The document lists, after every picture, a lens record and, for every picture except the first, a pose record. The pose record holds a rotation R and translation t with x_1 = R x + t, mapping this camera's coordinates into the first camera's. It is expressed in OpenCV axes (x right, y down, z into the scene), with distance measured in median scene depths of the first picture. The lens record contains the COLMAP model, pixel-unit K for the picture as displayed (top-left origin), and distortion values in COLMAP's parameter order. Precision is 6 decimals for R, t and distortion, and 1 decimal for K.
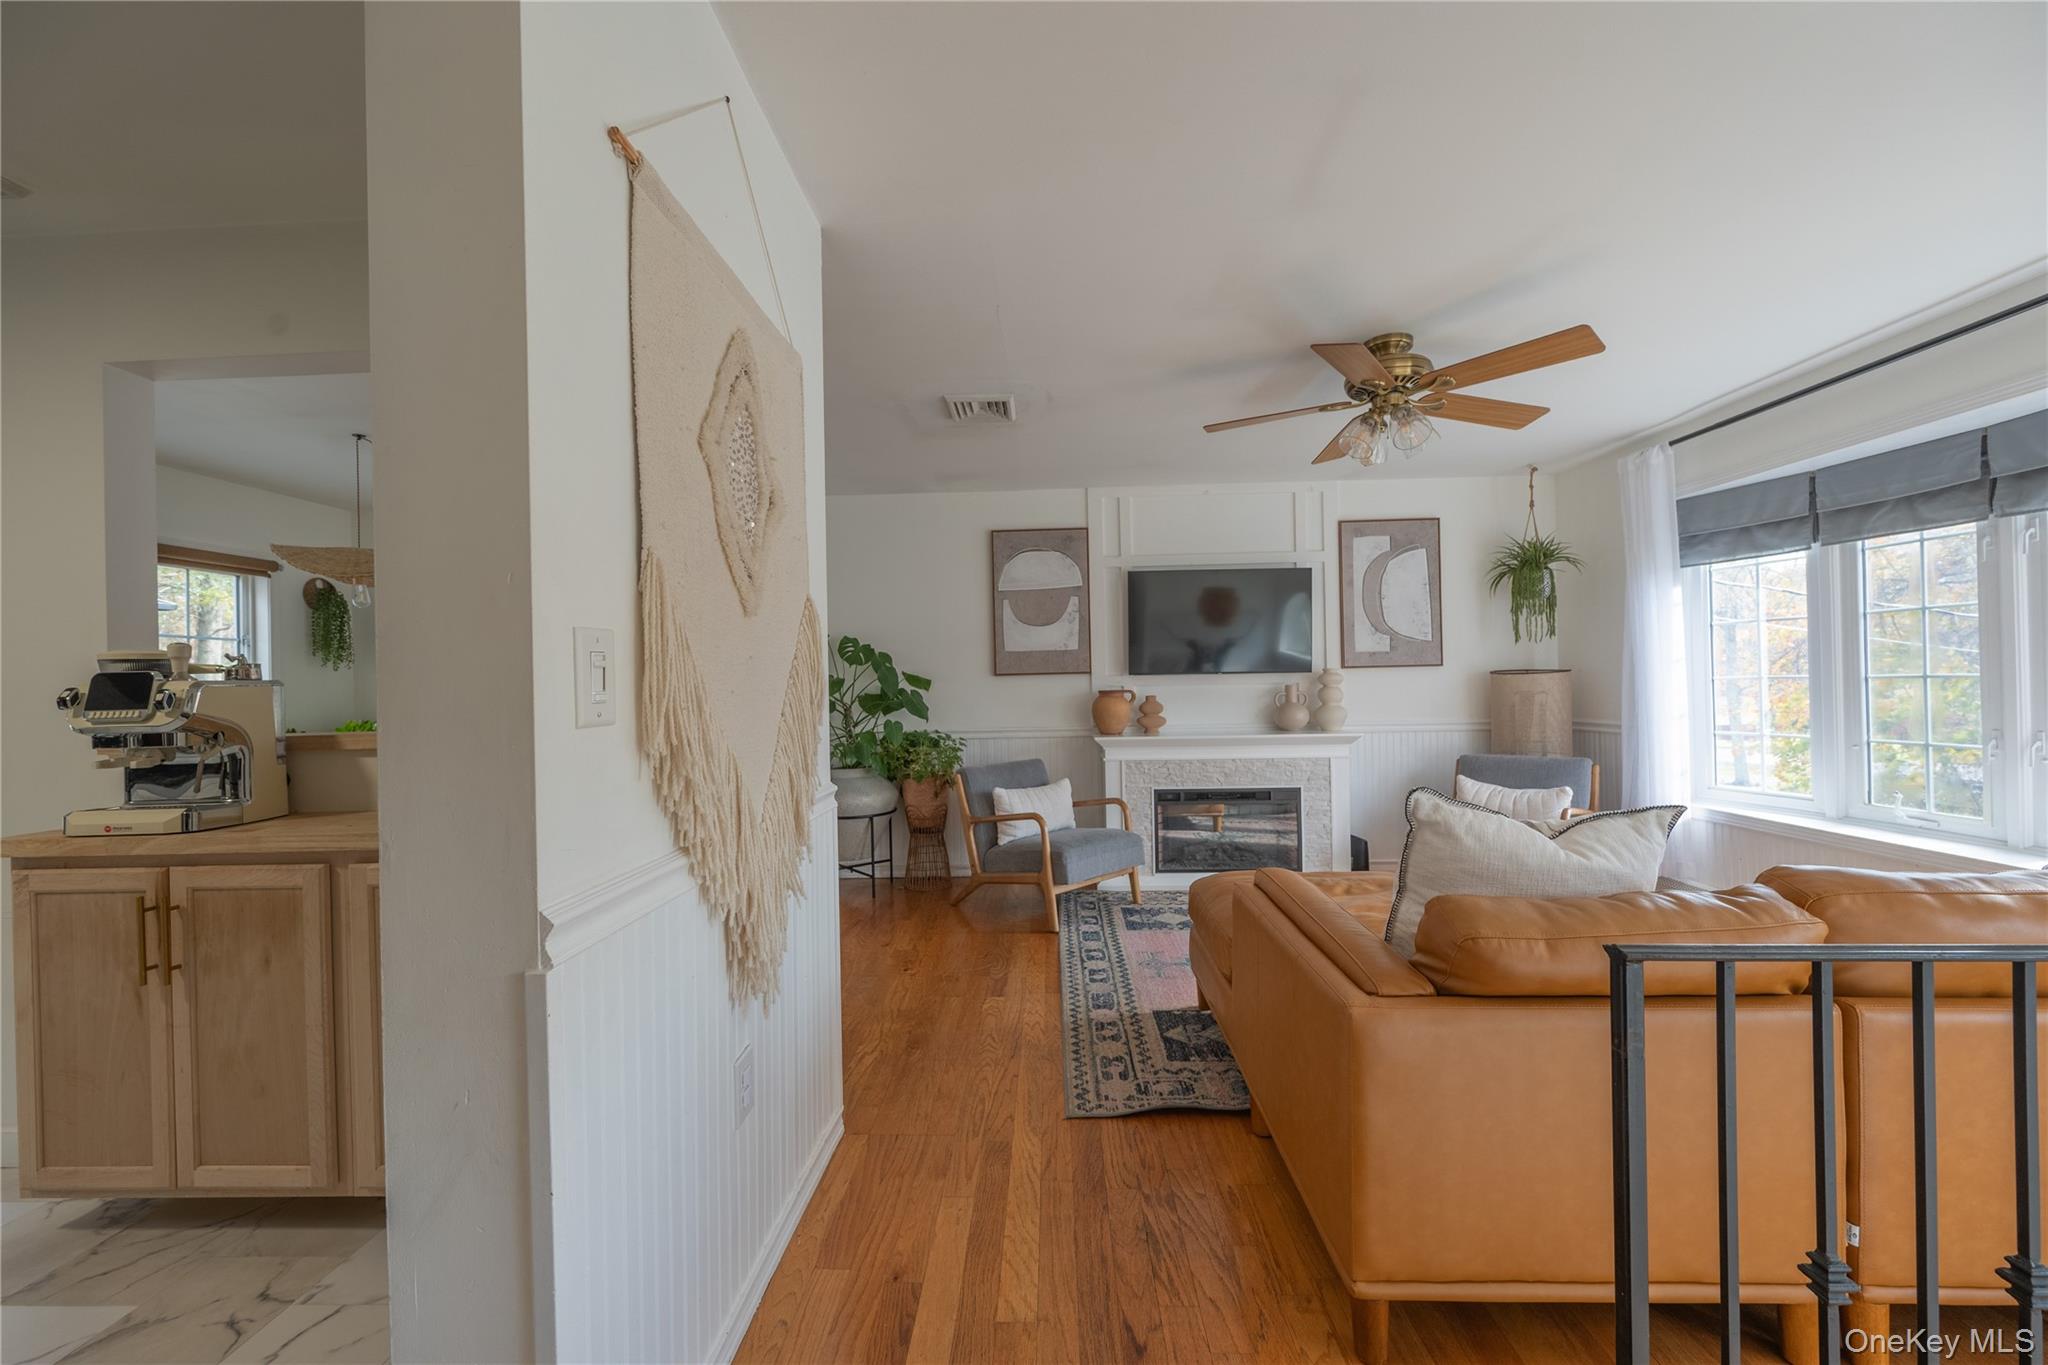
lens RADIAL K [[800.5, 0, 1021.2], [0, 800.5, 680.4], [0, 0, 1]] dist [0.000352, -0.000189]
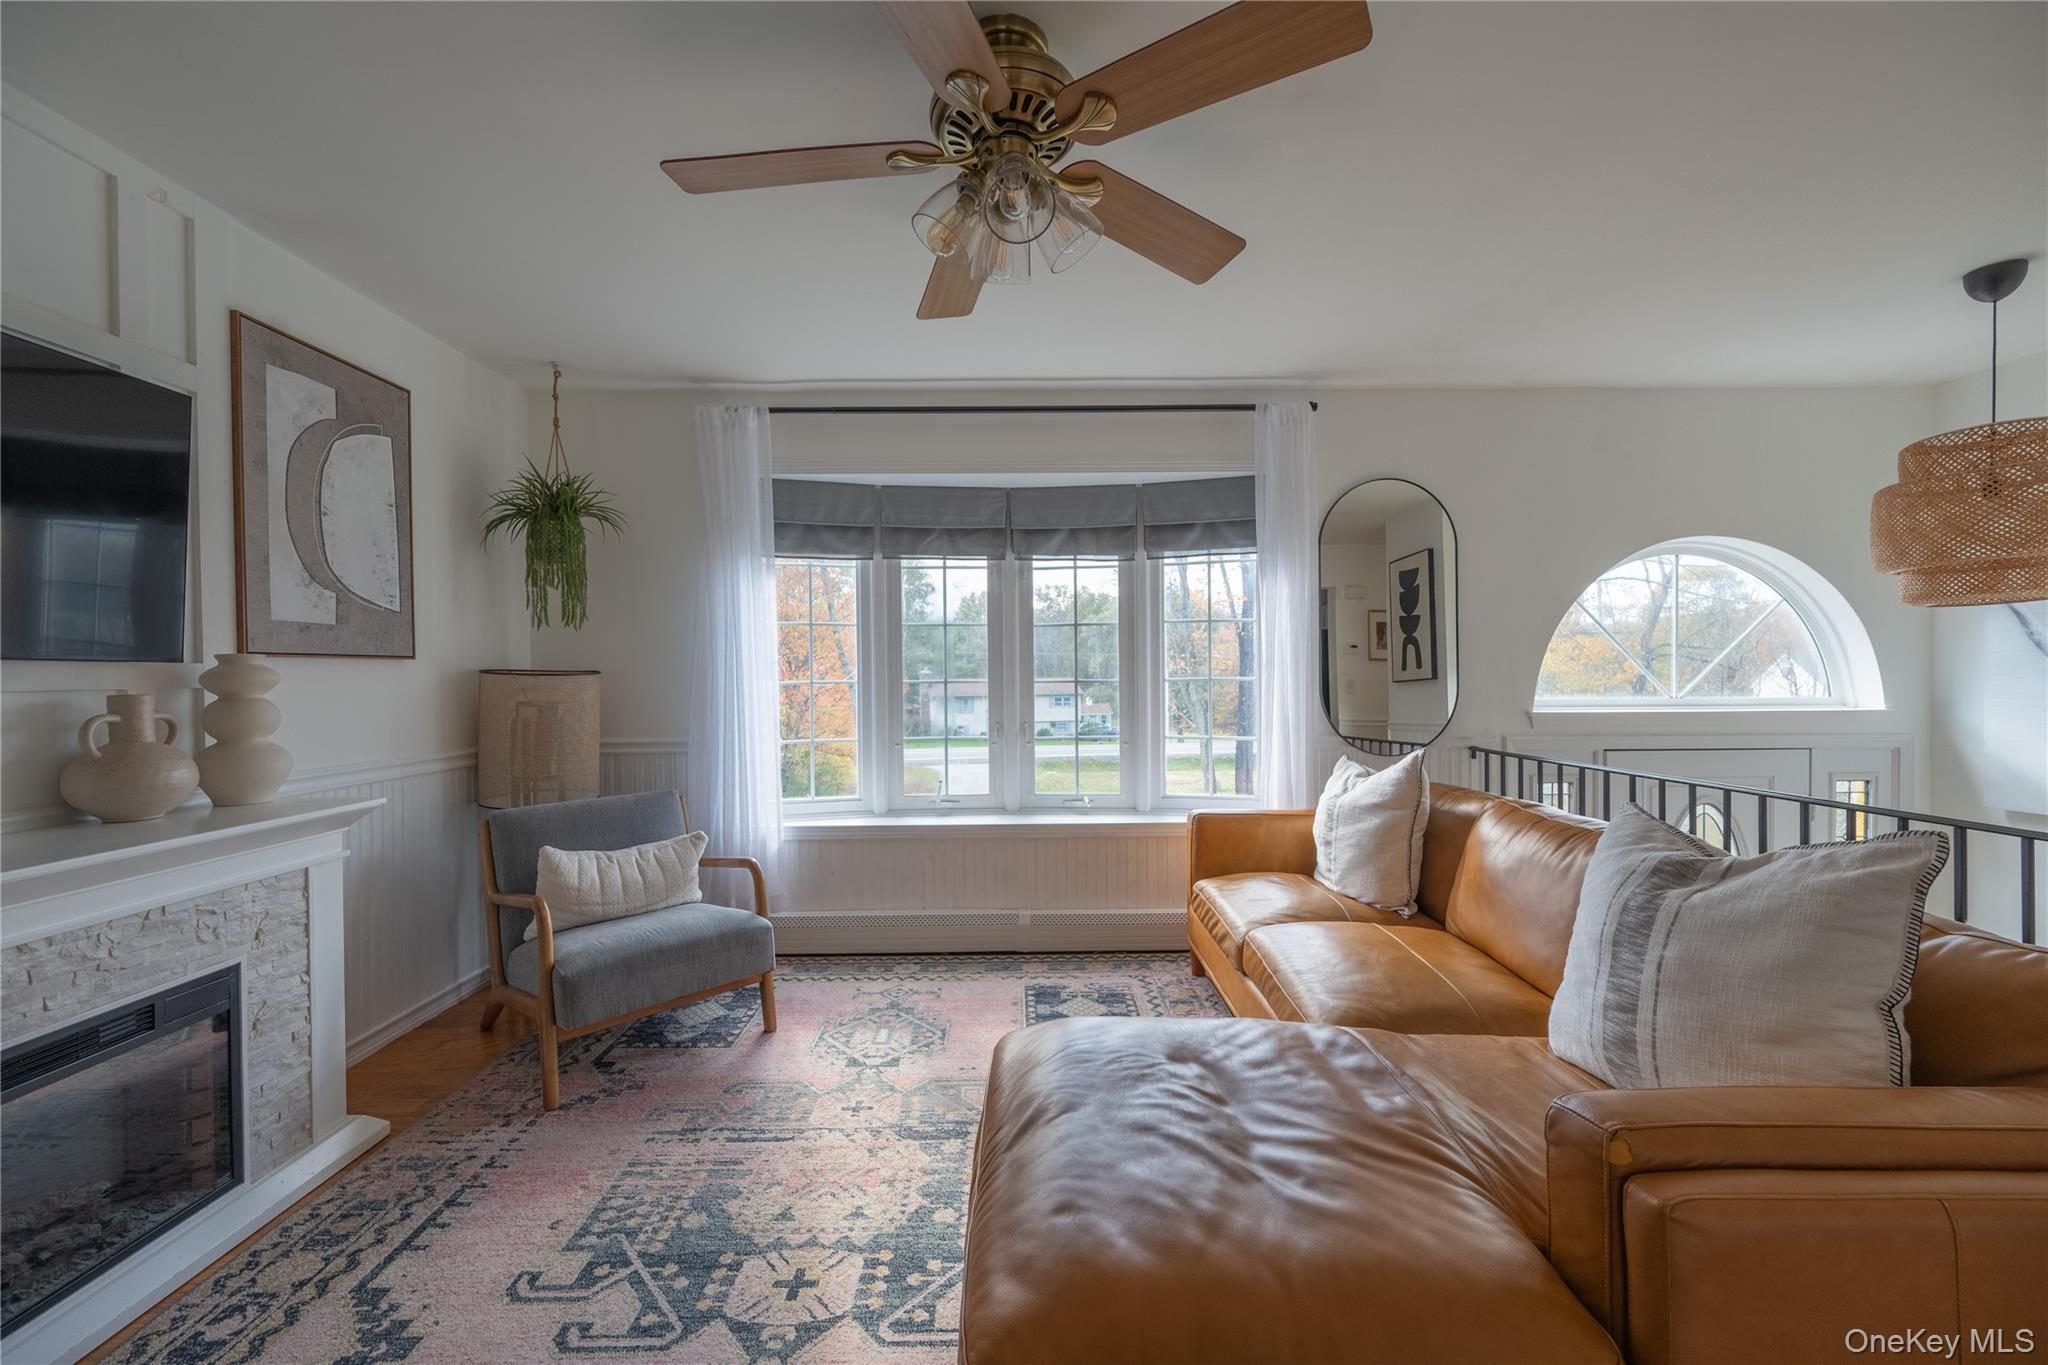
lens RADIAL K [[800.5, 0, 1014.8], [0, 800.5, 687.0], [0, 0, 1]] dist [0.000352, -0.000189]
pose [[-0.037068, 0.003886, 0.999305, -0.051224], [0.002069, 0.999991, -0.003812, 0.004951], [-0.999311, 0.001926, -0.037076, 0.708969]]
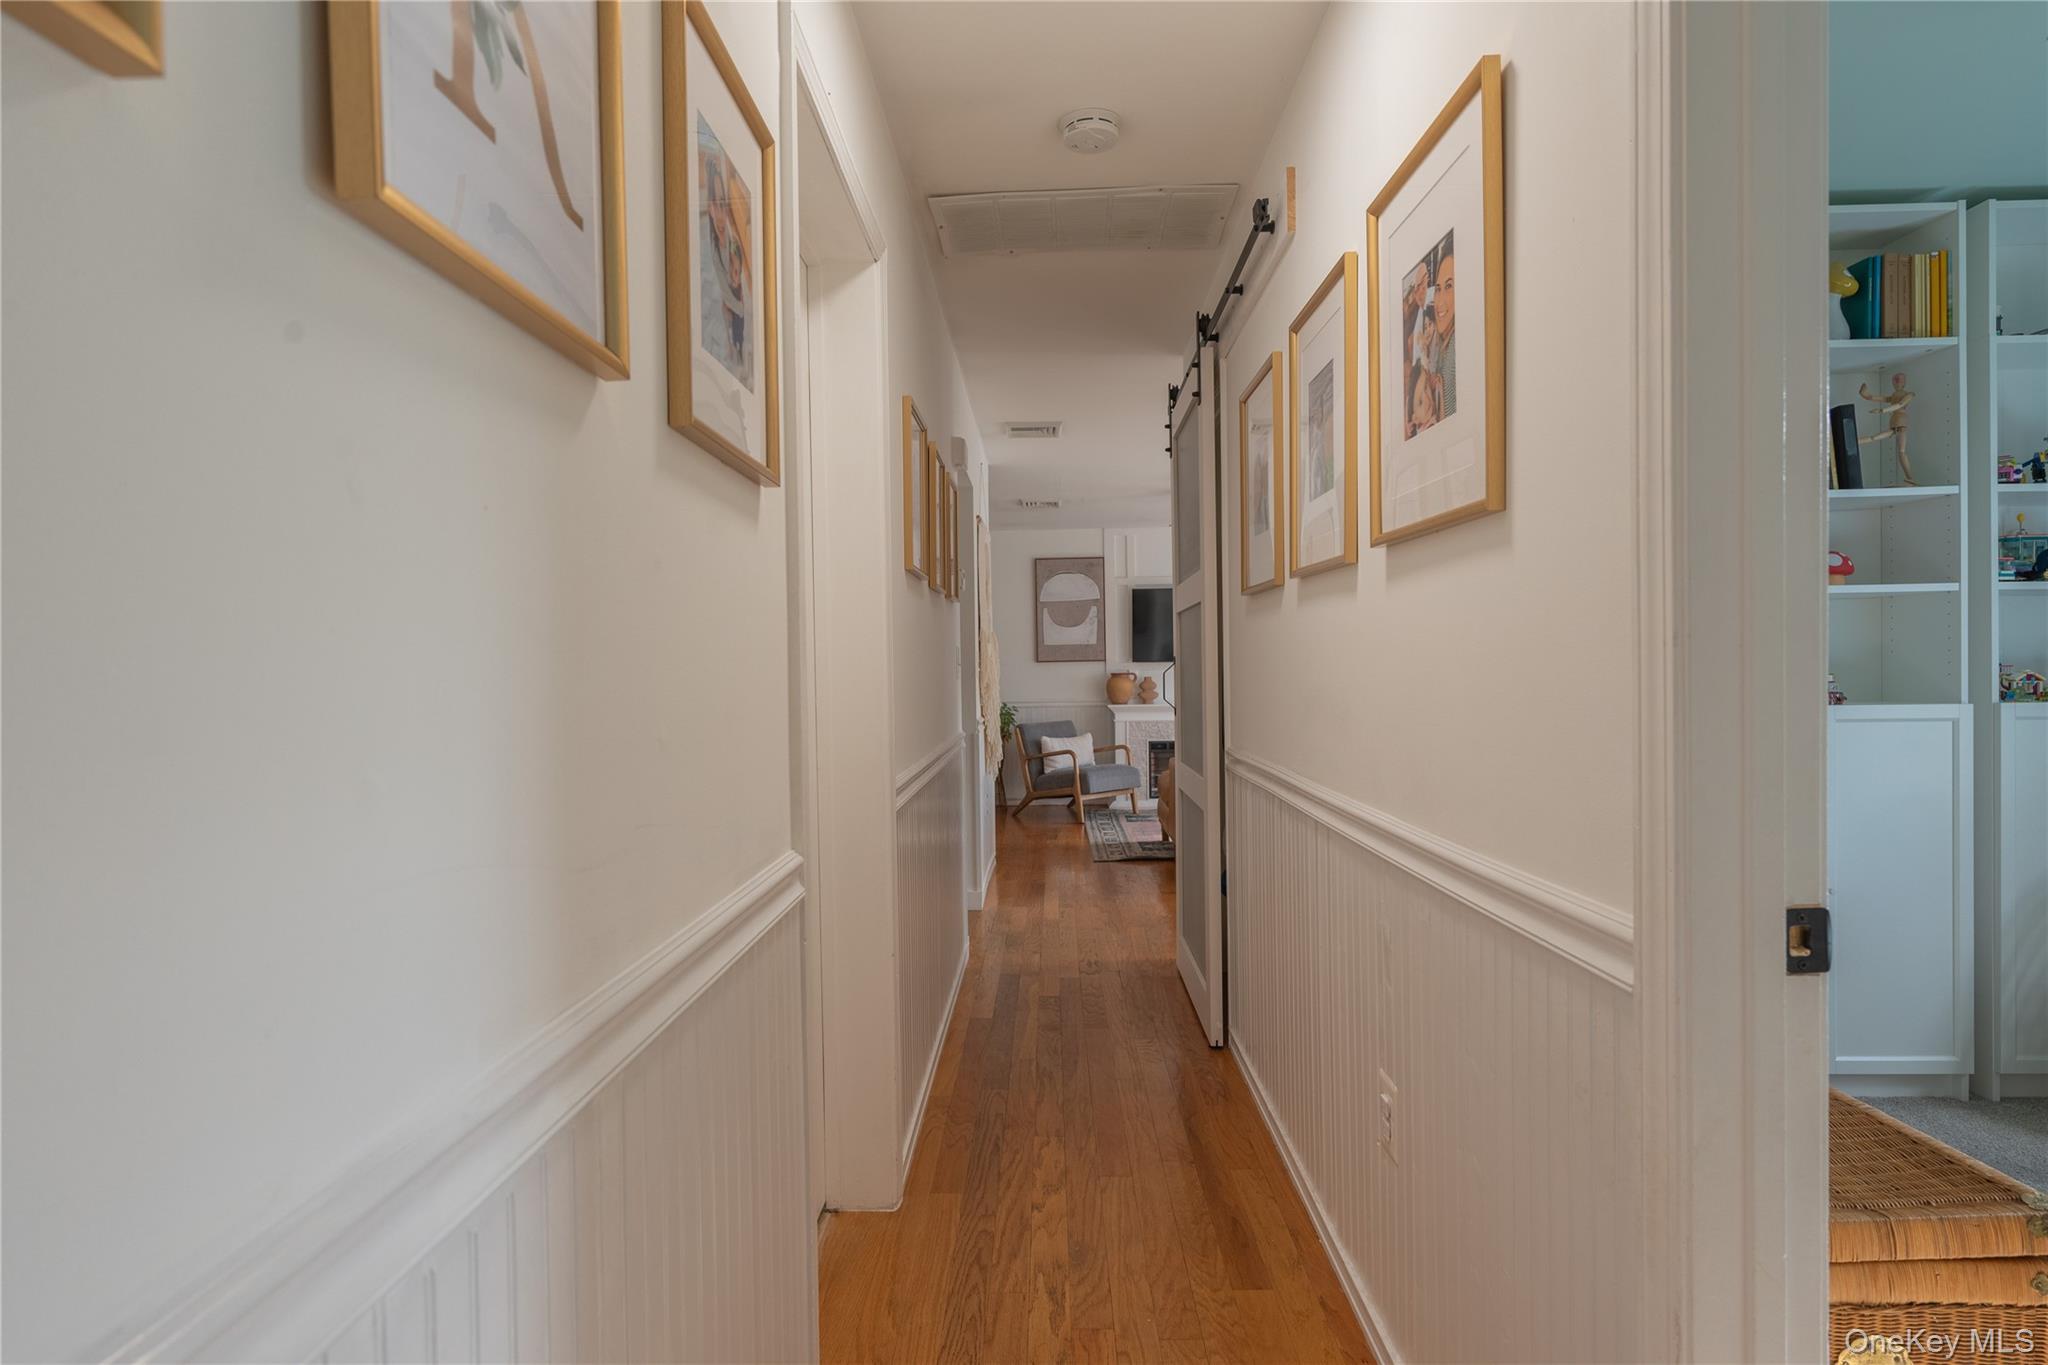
lens RADIAL K [[1052.2, 0, 1021.5], [0, 1052.2, 683.9], [0, 0, 1]] dist [-0.001454, 0.000136]
pose [[0.999955, 0.004039, 0.008629, -0.091058], [-0.004159, 0.999894, 0.013965, 0.007404], [-0.008572, -0.014001, 0.999865, -1.008176]]
